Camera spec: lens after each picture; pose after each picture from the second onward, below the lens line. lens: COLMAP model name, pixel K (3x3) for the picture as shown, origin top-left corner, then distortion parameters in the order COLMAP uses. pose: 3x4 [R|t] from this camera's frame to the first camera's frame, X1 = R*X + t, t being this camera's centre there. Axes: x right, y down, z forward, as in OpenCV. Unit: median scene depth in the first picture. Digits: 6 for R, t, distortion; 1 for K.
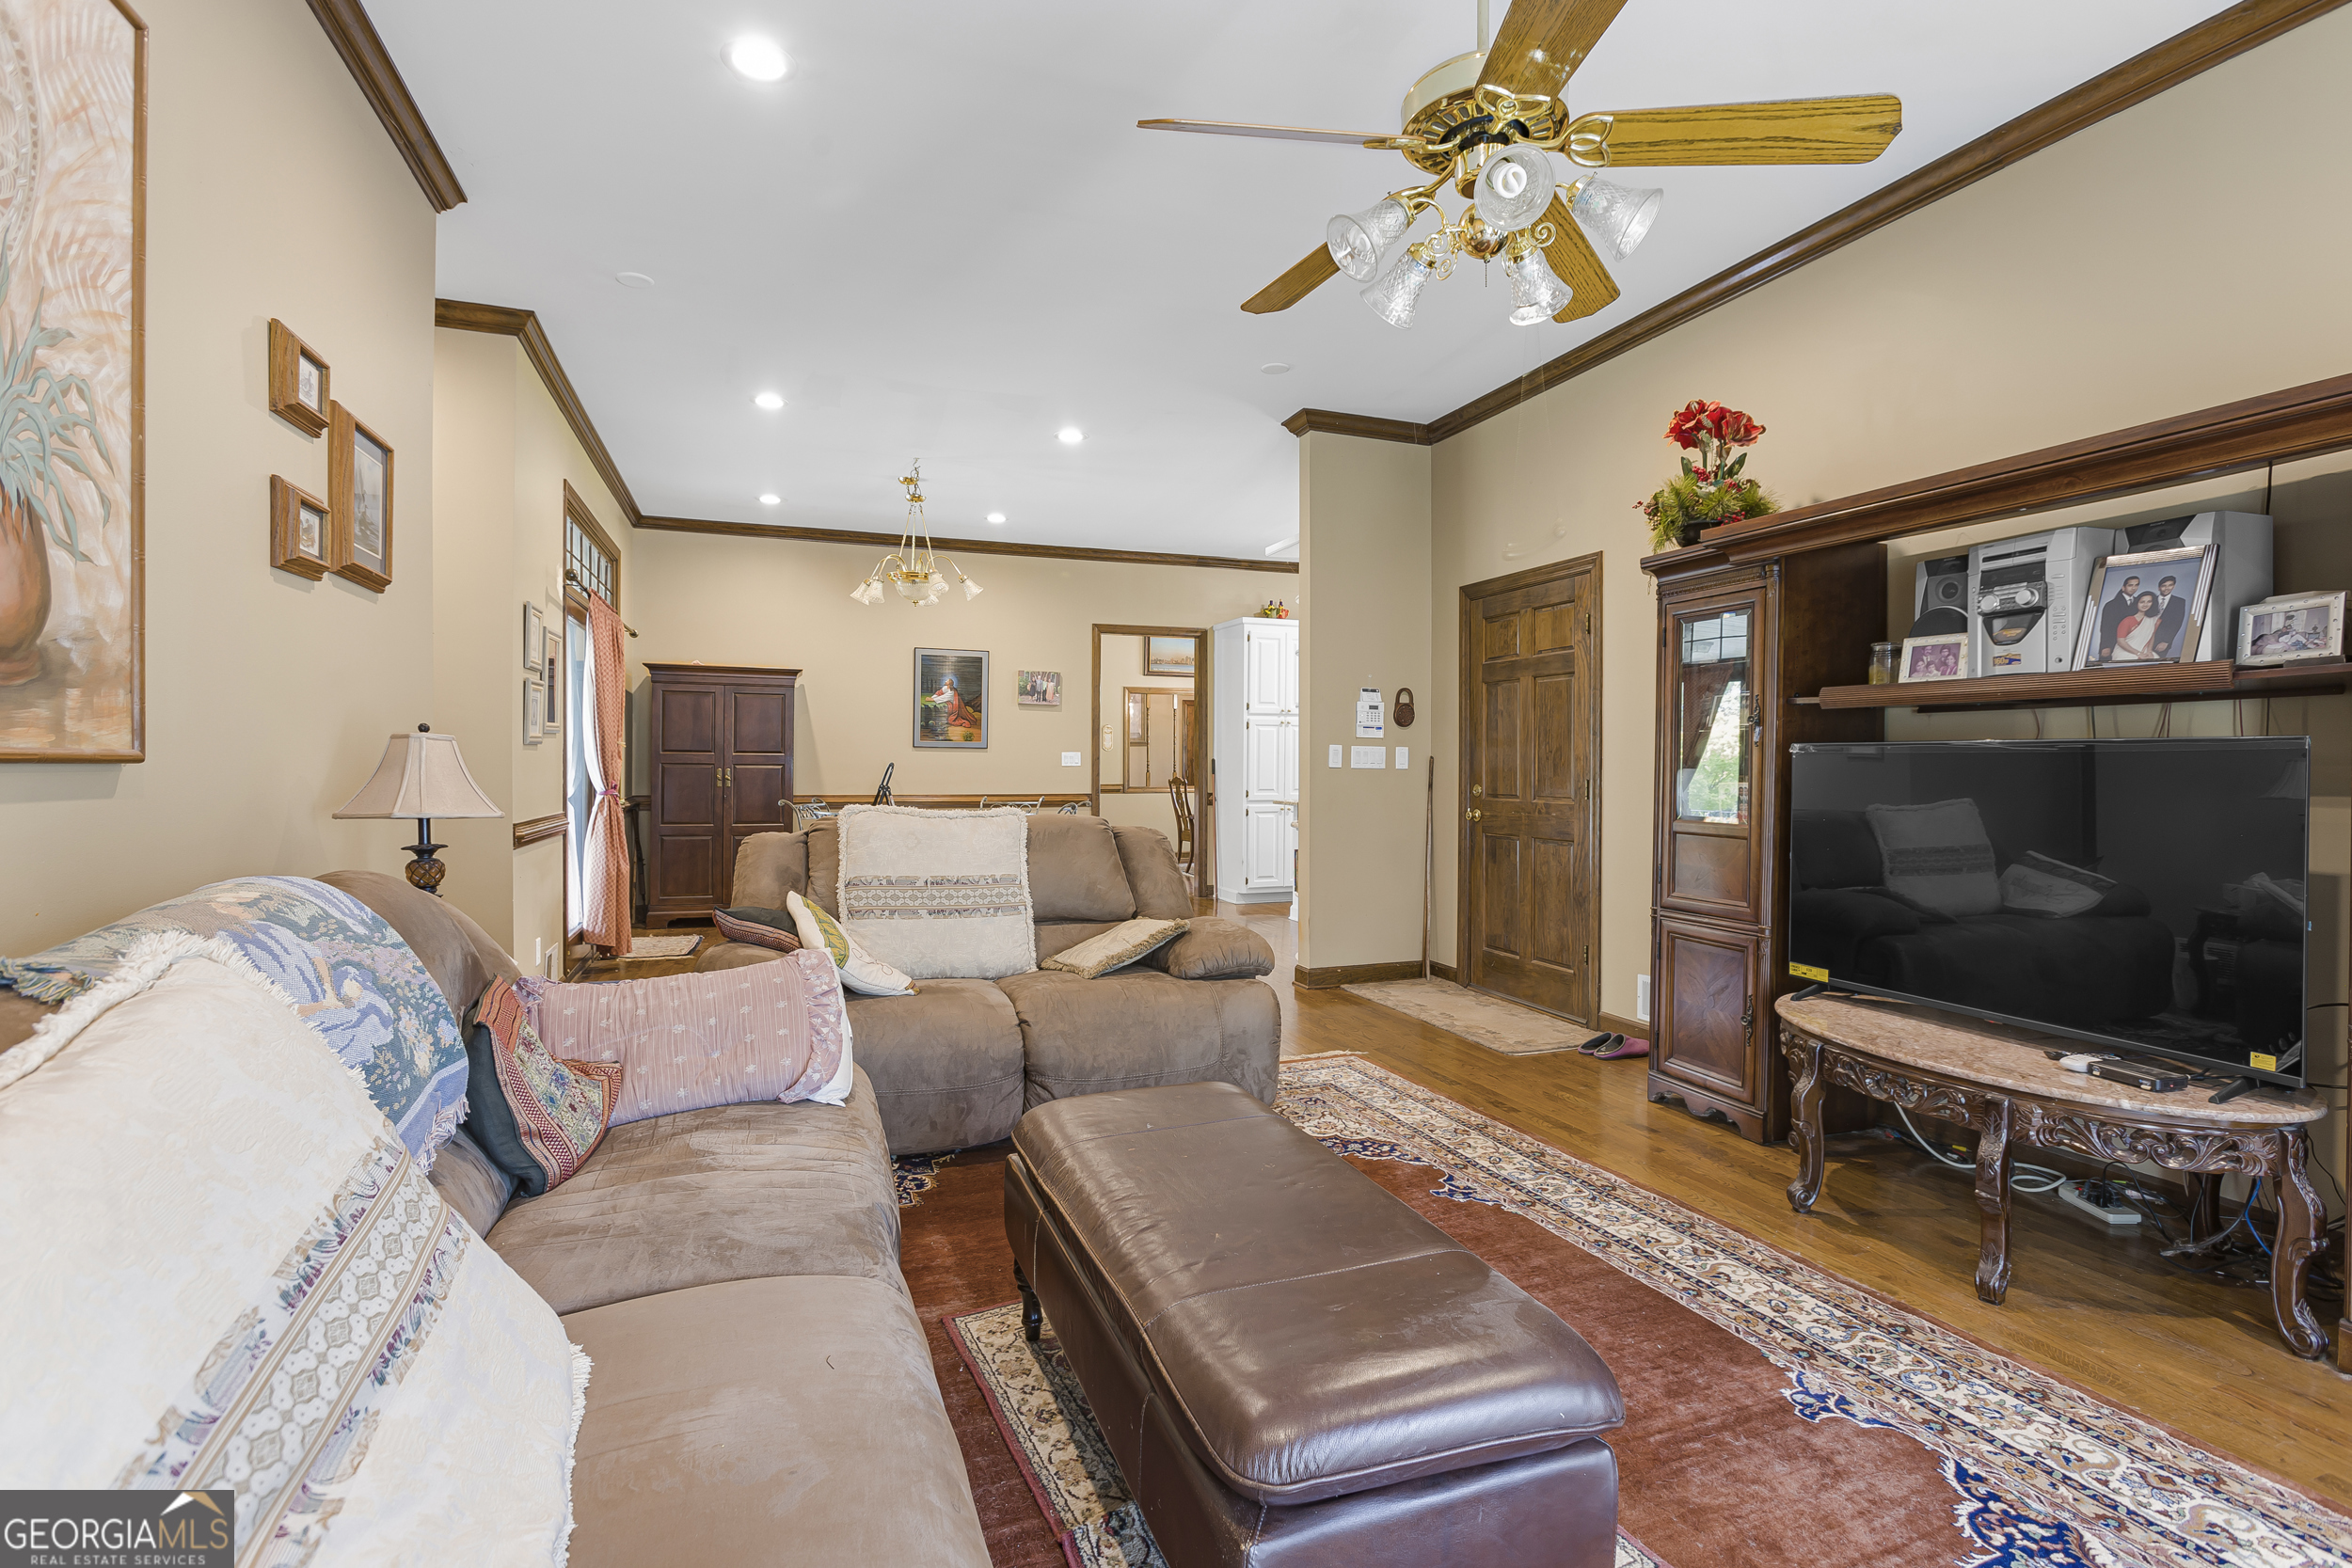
lens RADIAL K [[1102.4, 0, 1183.8], [0, 1102.4, 779.3], [0, 0, 1]] dist [-0.000718, 0.000221]
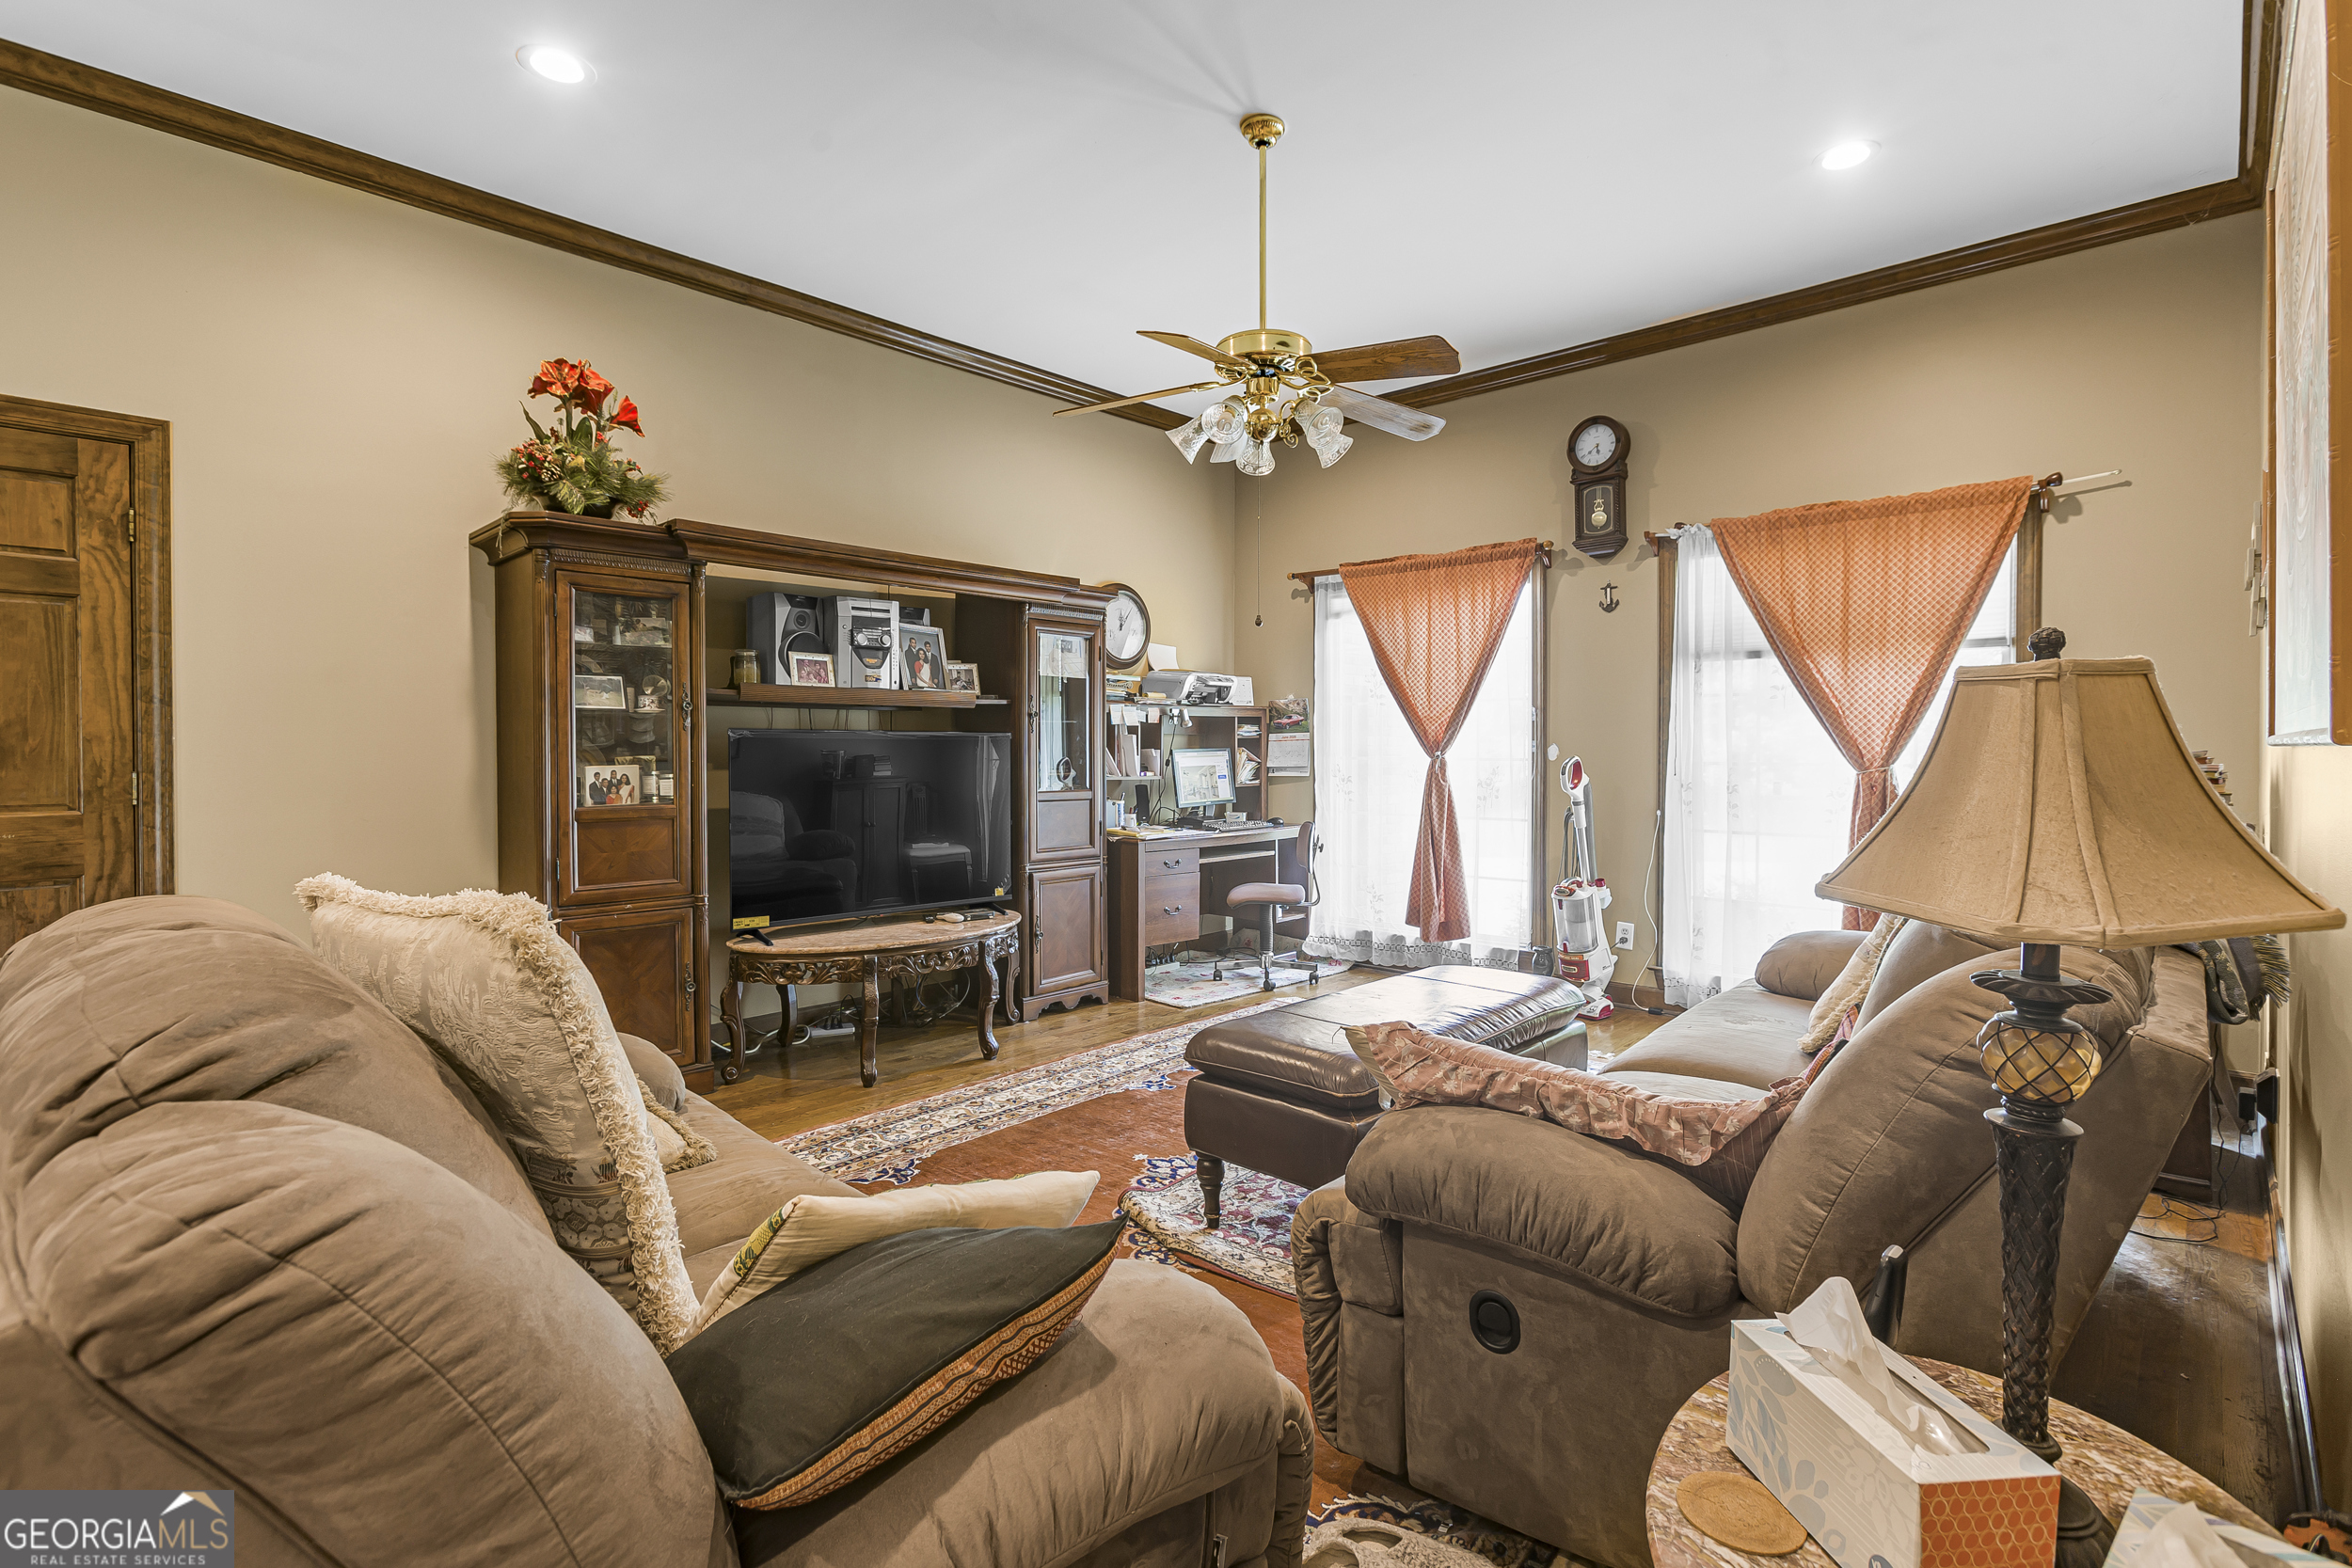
lens RADIAL K [[1102.4, 0, 1188.3], [0, 1102.4, 766.7], [0, 0, 1]] dist [-0.000718, 0.000221]
pose [[-0.444803, -0.018378, 0.895440, -0.814707], [0.012361, 0.999568, 0.026655, -0.021458], [-0.895543, 0.022925, -0.444384, 1.281913]]
